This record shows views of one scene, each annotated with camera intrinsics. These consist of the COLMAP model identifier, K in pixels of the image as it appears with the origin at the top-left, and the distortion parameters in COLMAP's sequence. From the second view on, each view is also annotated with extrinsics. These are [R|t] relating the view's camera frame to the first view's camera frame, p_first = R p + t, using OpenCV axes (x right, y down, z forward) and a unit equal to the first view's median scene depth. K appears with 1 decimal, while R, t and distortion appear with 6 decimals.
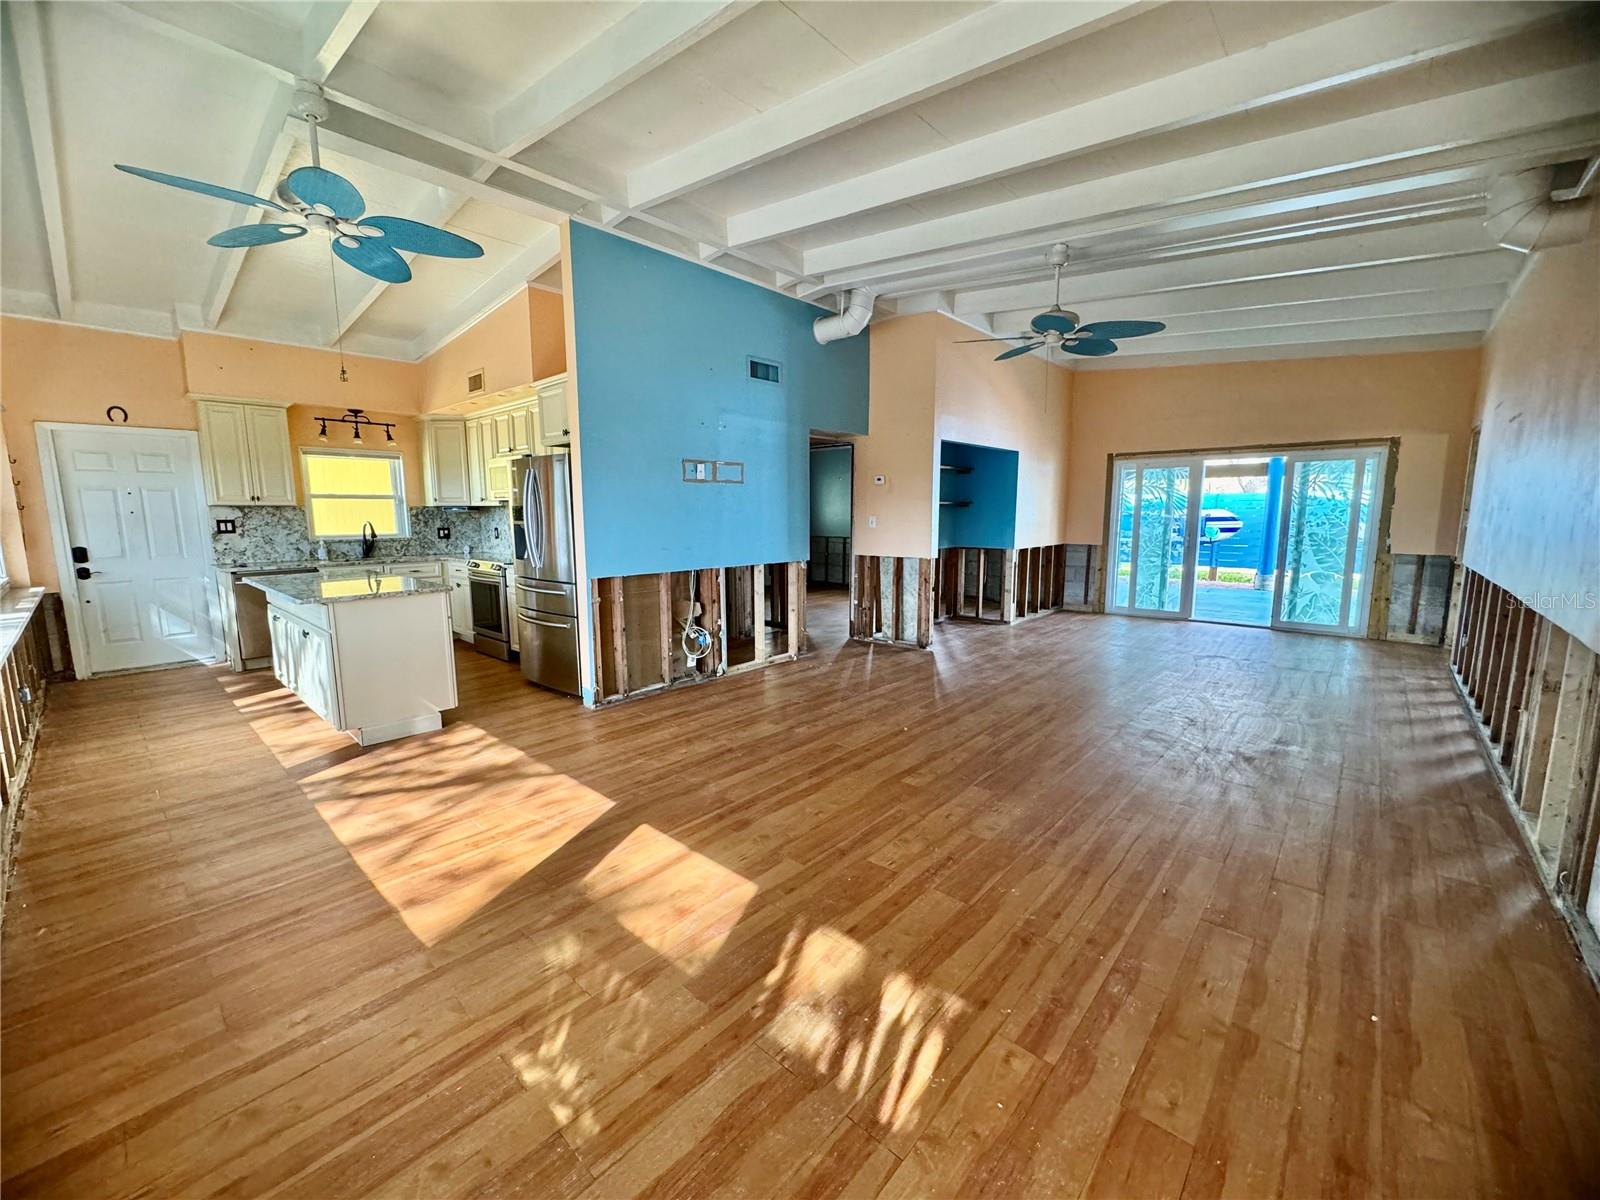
lens RADIAL K [[634.0, 0, 800.0], [0, 634.0, 600.0], [0, 0, 1]] dist [0.000855, 0.000041]
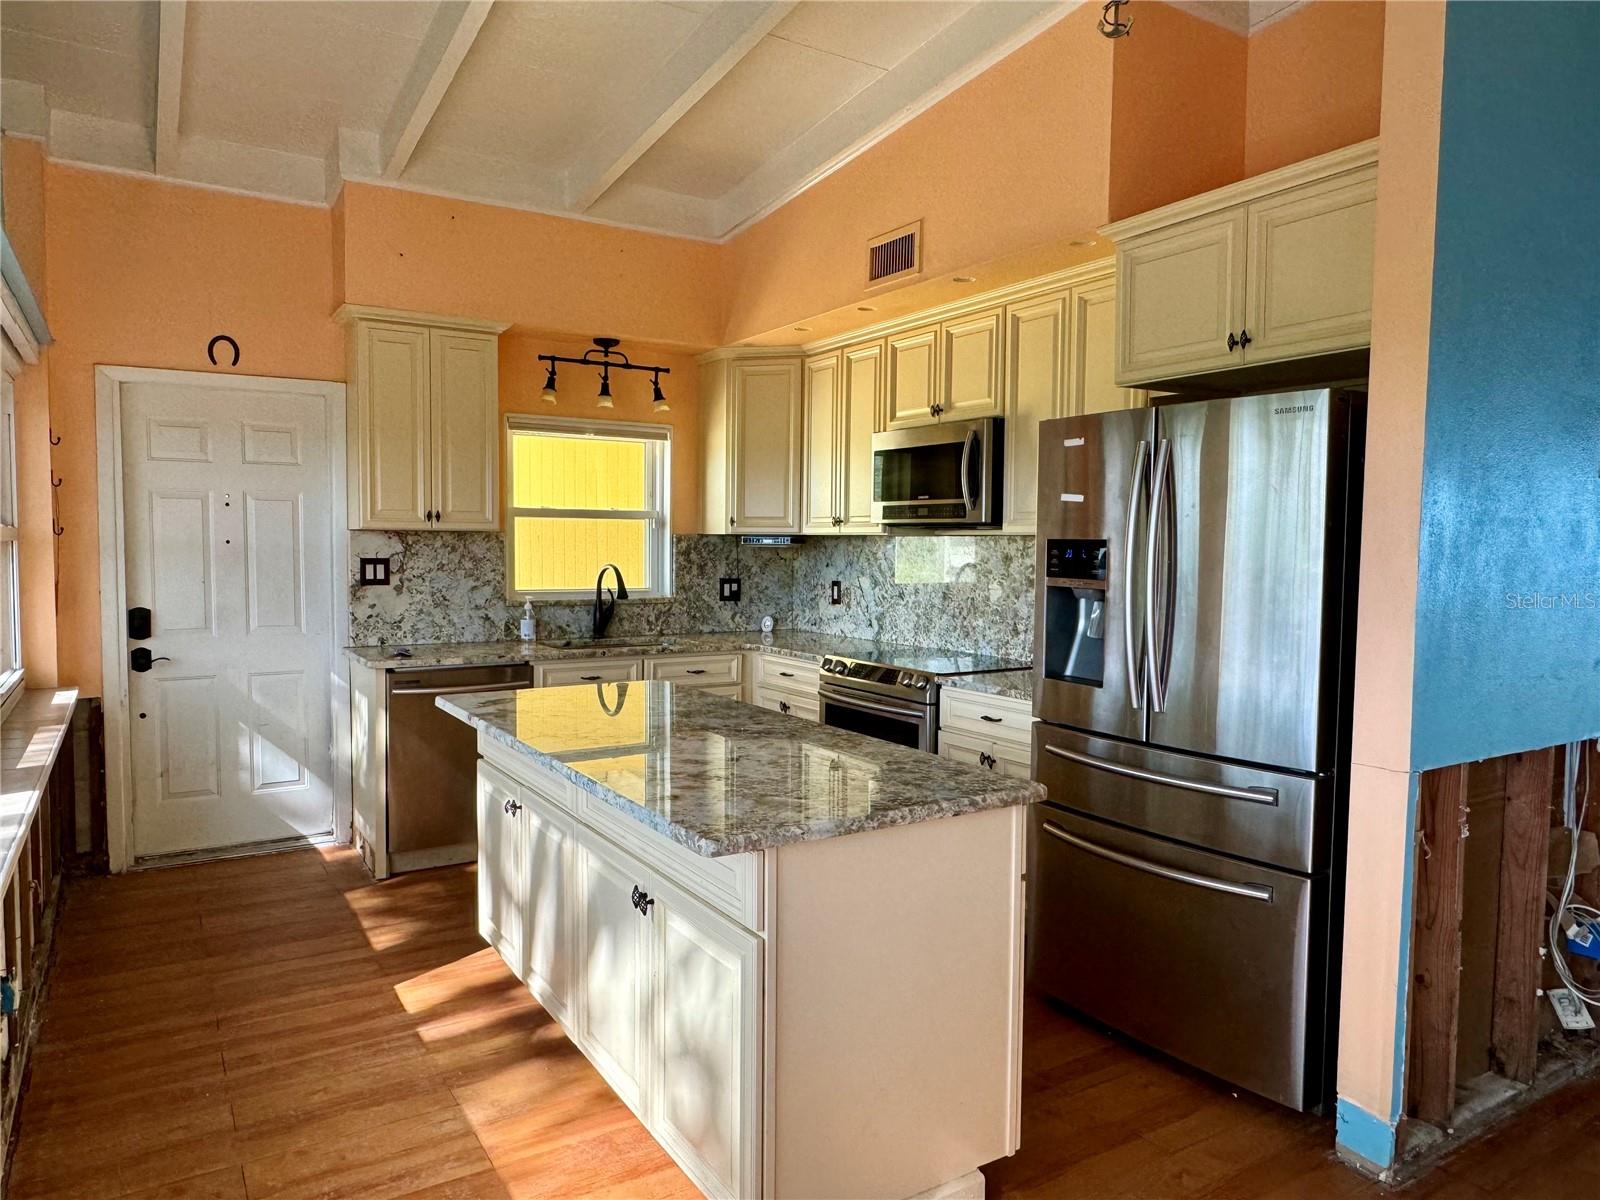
lens RADIAL K [[1039.1, 0, 800.0], [0, 1039.1, 600.0], [0, 0, 1]] dist [-0.003017, -0.000572]
pose [[0.963294, 0.027810, -0.267005, -0.360201], [-0.050263, 0.995715, -0.077628, -0.046374], [0.263702, 0.088199, 0.960564, 0.303117]]
